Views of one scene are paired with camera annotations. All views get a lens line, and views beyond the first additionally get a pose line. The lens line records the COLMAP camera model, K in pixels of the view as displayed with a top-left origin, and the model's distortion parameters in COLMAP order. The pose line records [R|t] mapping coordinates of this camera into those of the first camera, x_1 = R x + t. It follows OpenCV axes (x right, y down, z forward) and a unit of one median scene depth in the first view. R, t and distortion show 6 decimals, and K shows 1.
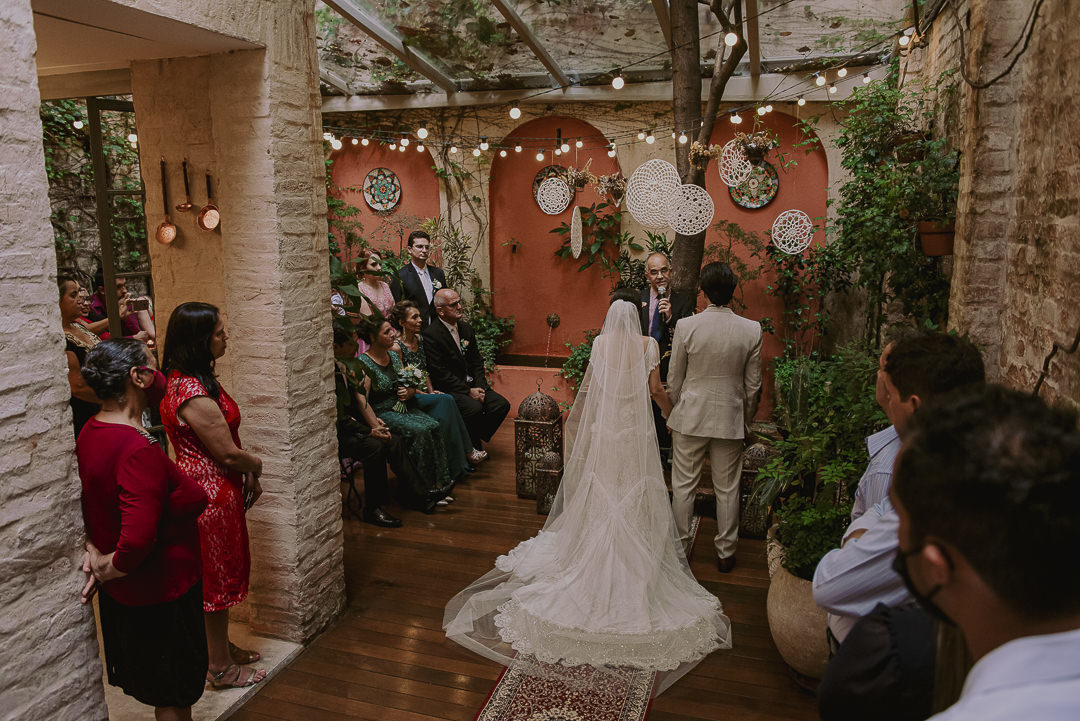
lens RADIAL K [[828.7, 0, 540.0], [0, 828.7, 360.5], [0, 0, 1]] dist [-0.009888, -0.004249]
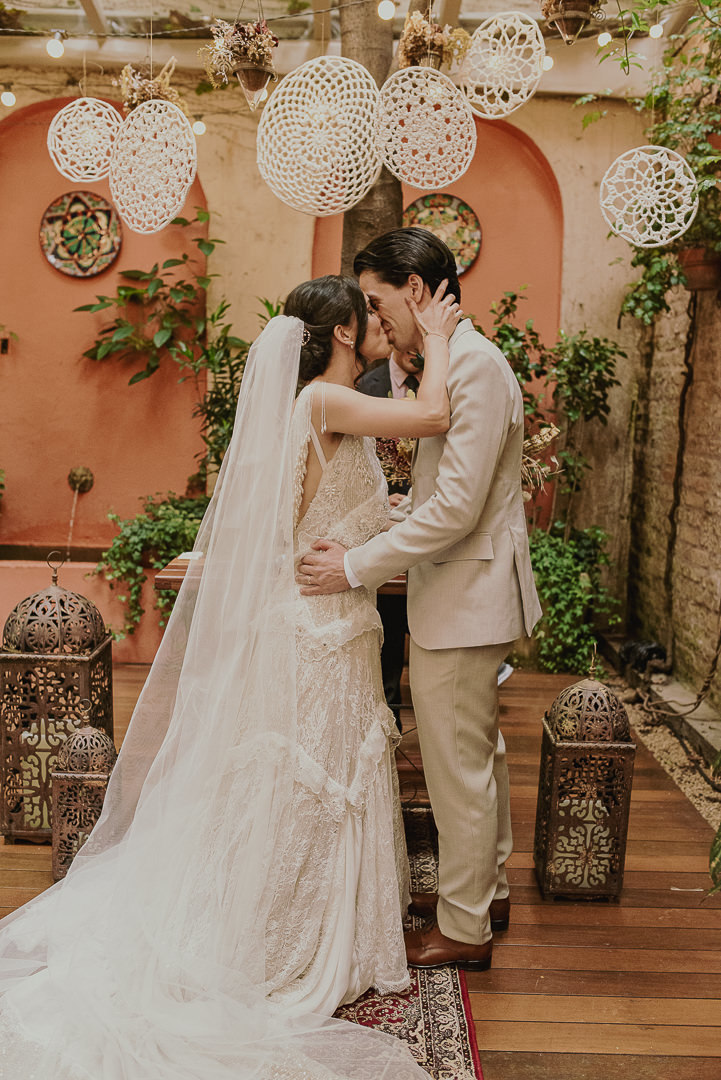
lens RADIAL K [[1032.1, 0, 360.5], [0, 1032.1, 540.0], [0, 0, 1]] dist [-0.028717, 0.003760]
pose [[0.958325, -0.007129, 0.285590, -0.001321], [0.023945, 0.998175, -0.055432, 0.036429], [-0.284674, 0.059960, 0.956747, 0.347370]]
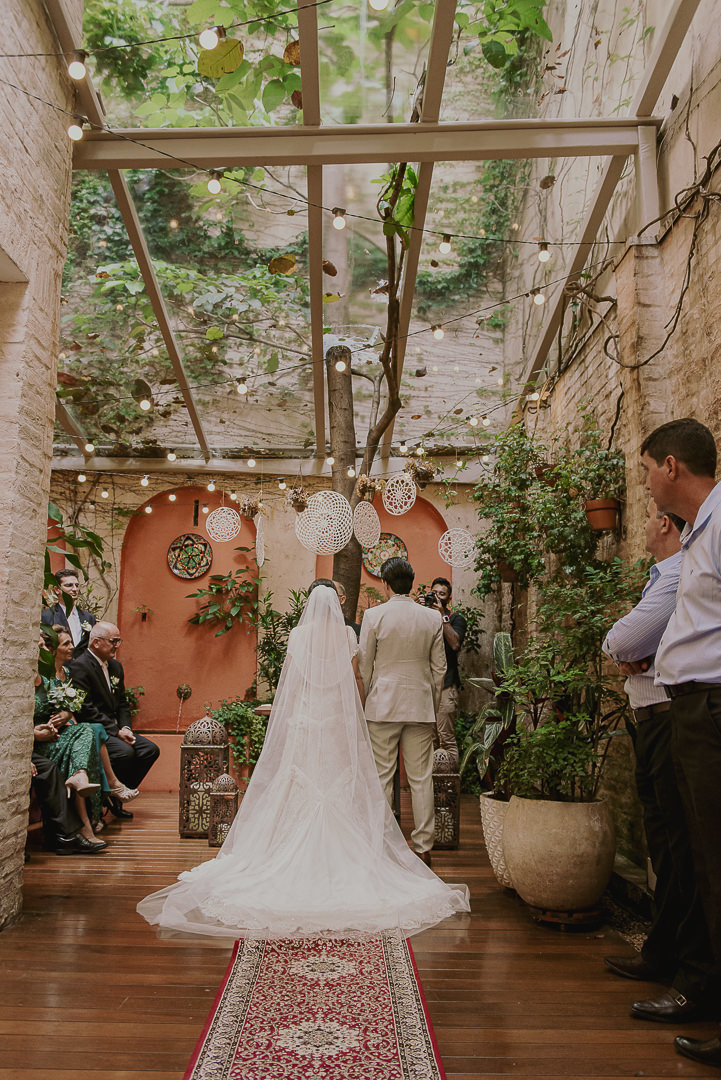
lens RADIAL K [[869.4, 0, 360.5], [0, 869.4, 540.0], [0, 0, 1]] dist [0.003243, 0.003046]
pose [[0.953541, 0.060007, 0.295228, -0.106177], [0.043250, 0.942544, -0.331269, 0.140332], [-0.298144, 0.328647, 0.896159, -0.002711]]
